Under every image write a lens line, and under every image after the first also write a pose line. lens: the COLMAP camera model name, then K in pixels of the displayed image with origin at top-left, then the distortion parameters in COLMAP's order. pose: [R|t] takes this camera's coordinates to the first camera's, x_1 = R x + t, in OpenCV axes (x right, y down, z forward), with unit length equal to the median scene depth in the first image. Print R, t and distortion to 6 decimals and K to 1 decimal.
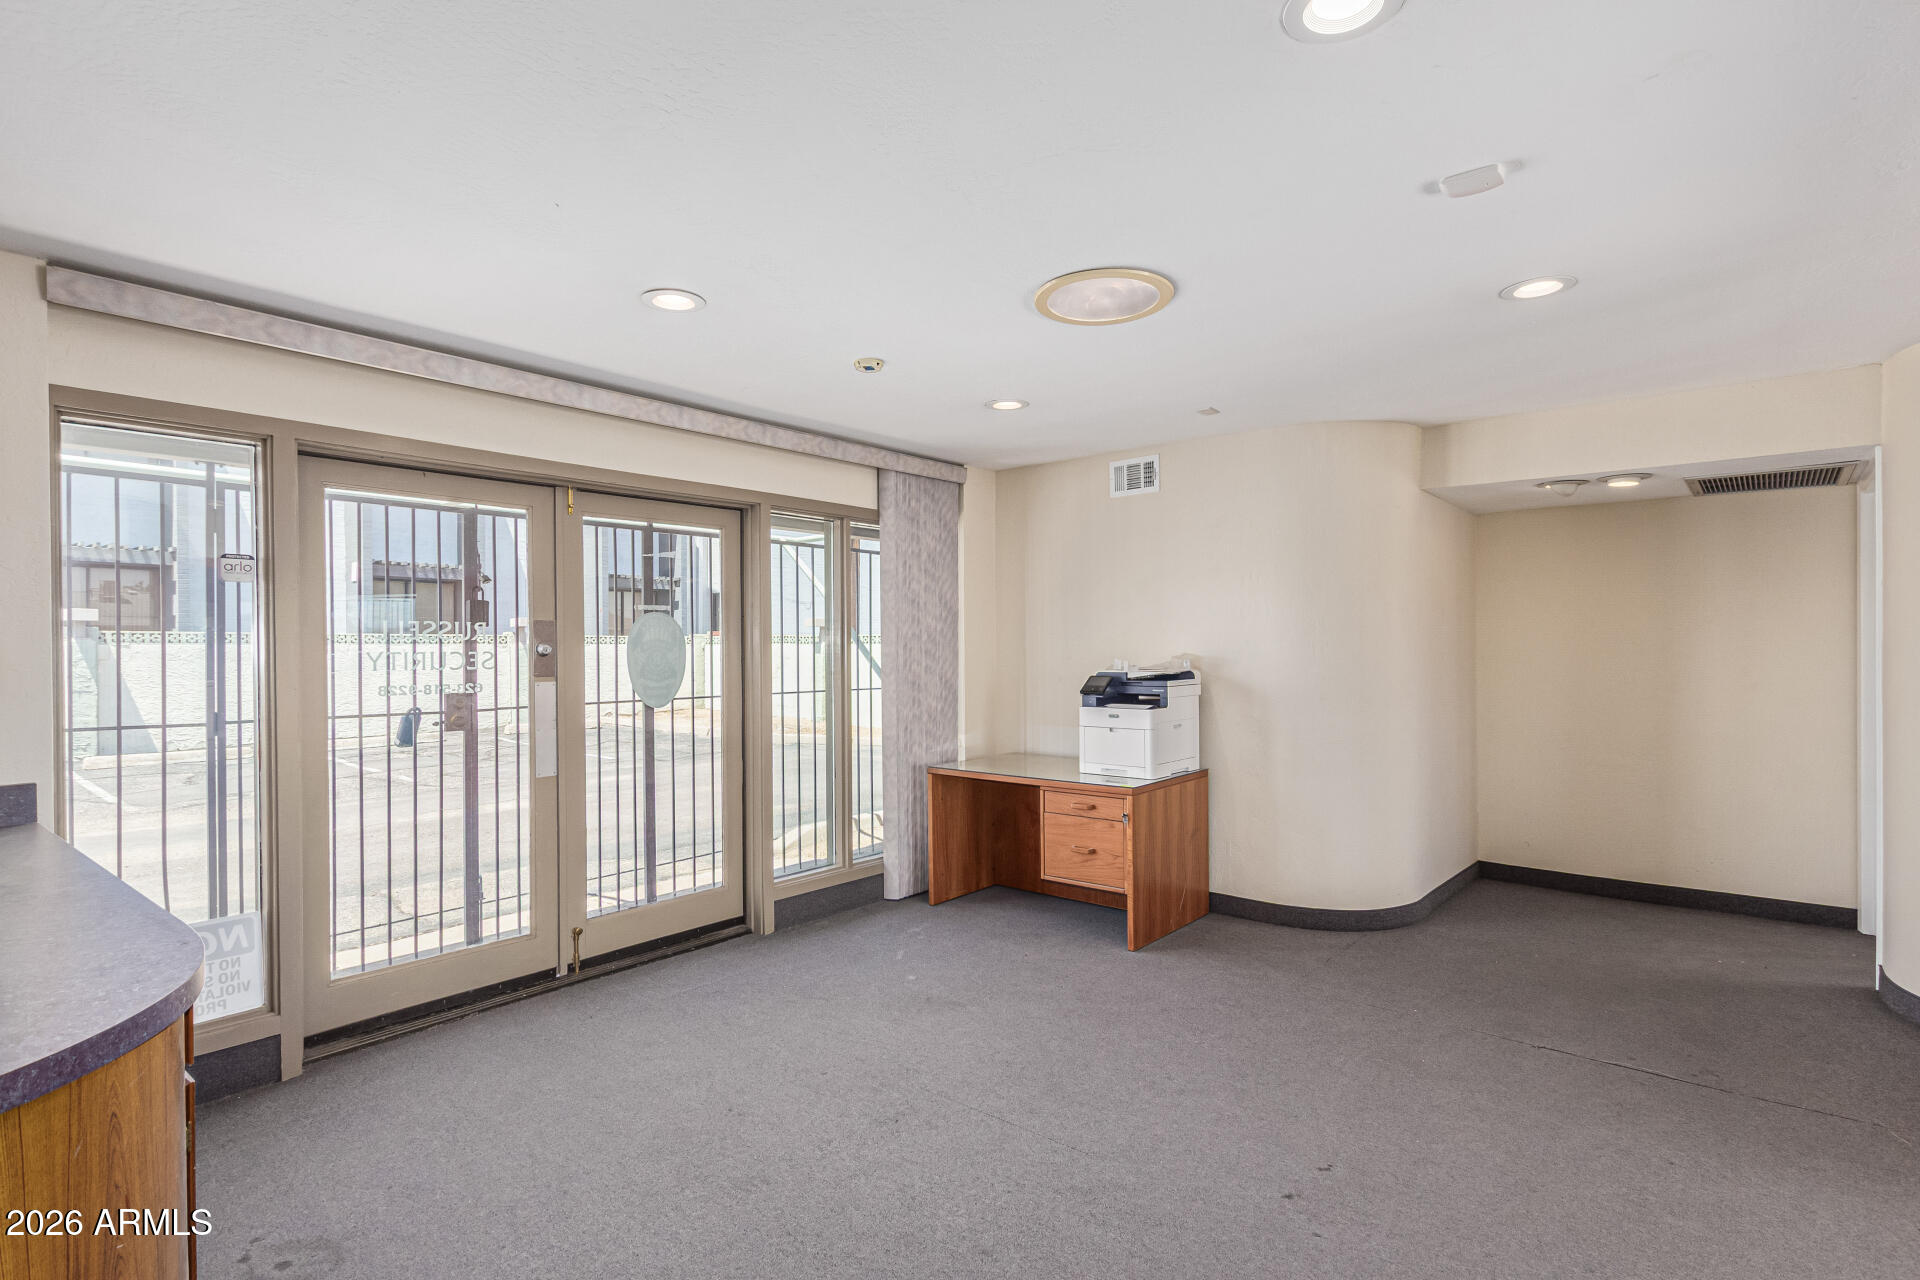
lens RADIAL K [[874.1, 0, 958.7], [0, 874.1, 647.6], [0, 0, 1]] dist [0.006085, 0.000459]
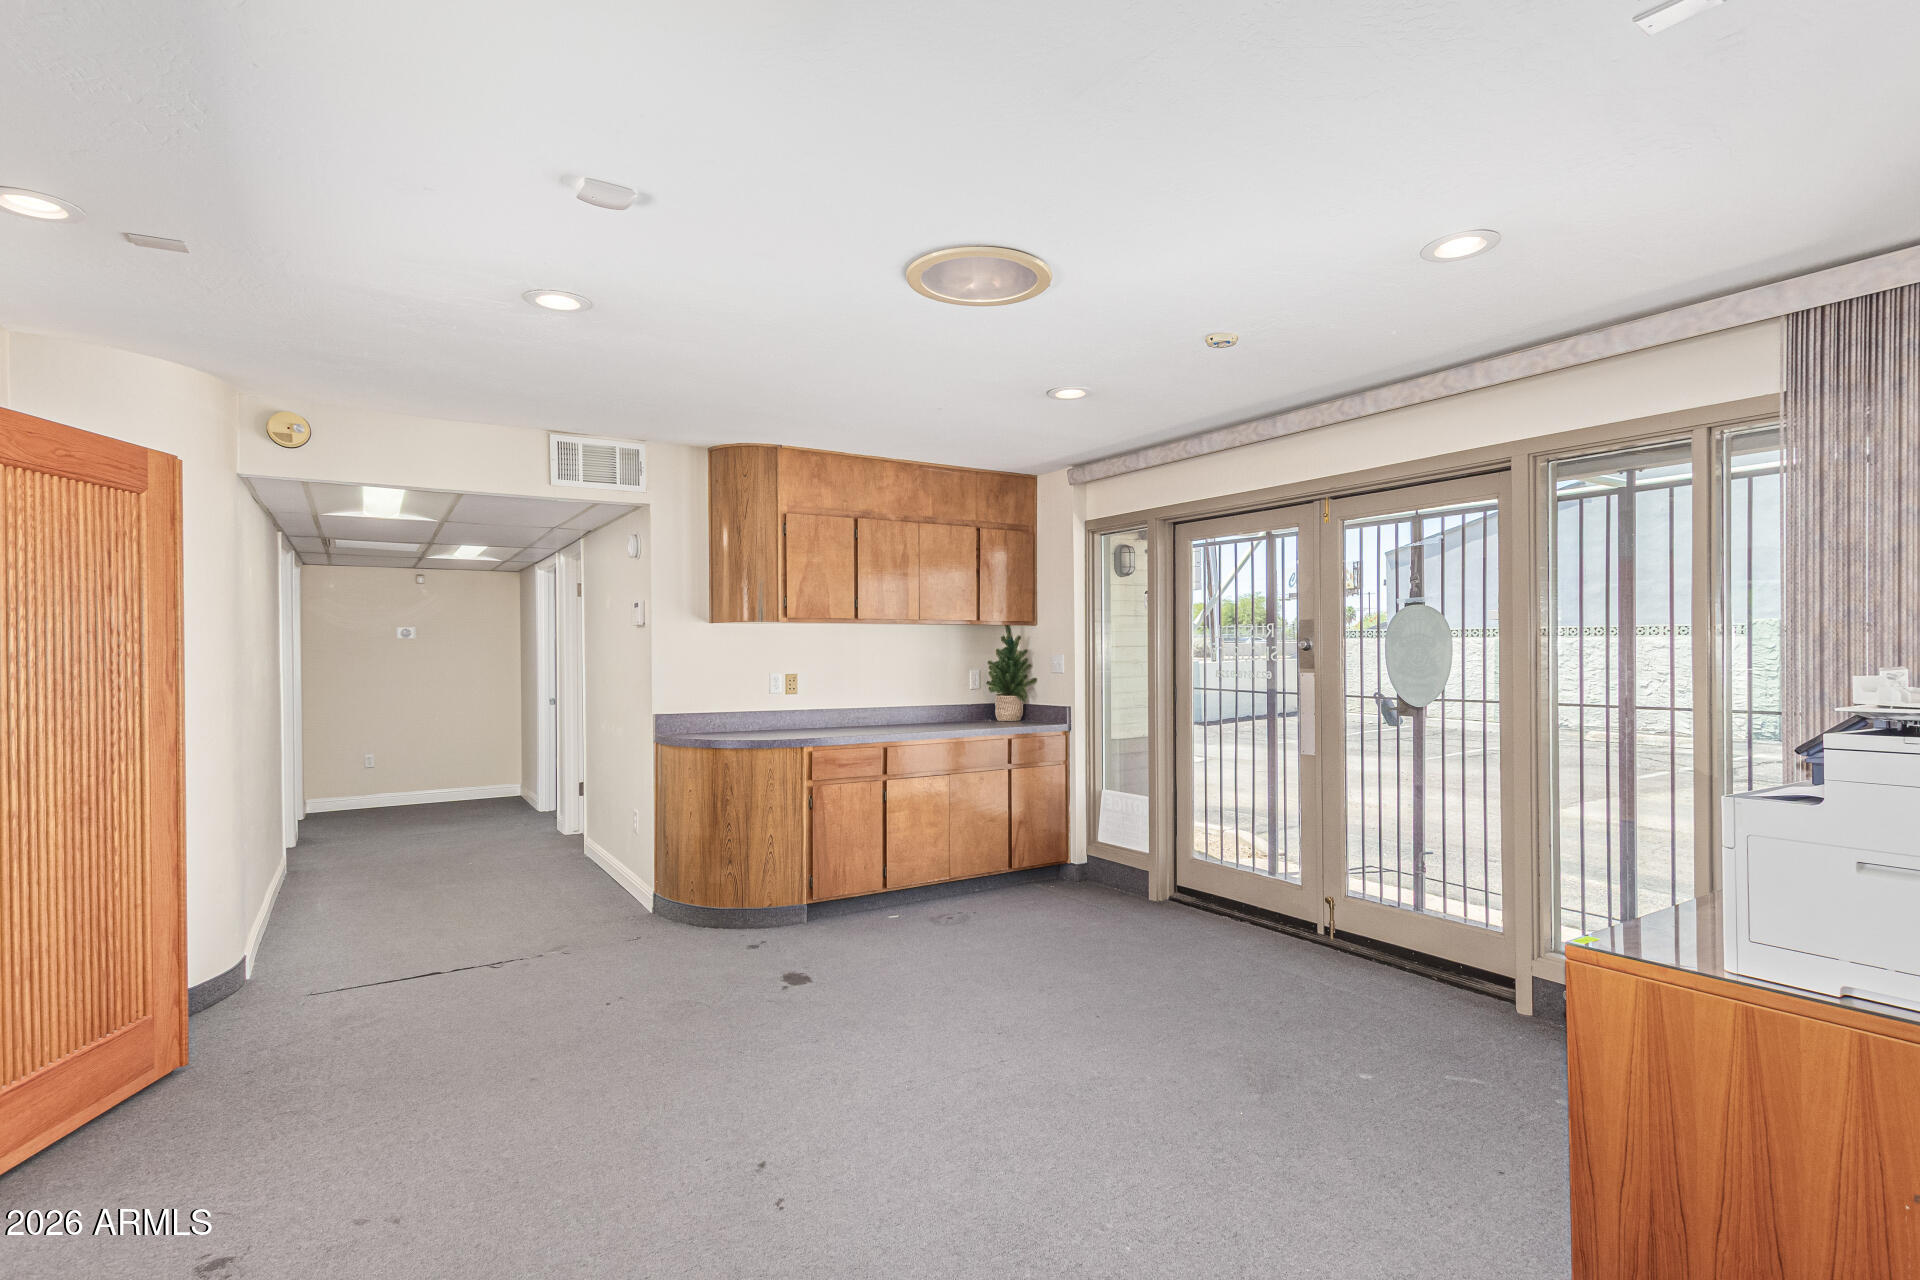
lens RADIAL K [[874.1, 0, 958.7], [0, 874.1, 647.6], [0, 0, 1]] dist [0.006085, 0.000459]
pose [[-0.244918, 0.008565, -0.969506, 0.718343], [0.008452, 0.999942, 0.006698, -0.005406], [0.969507, -0.006554, -0.244977, 0.787809]]
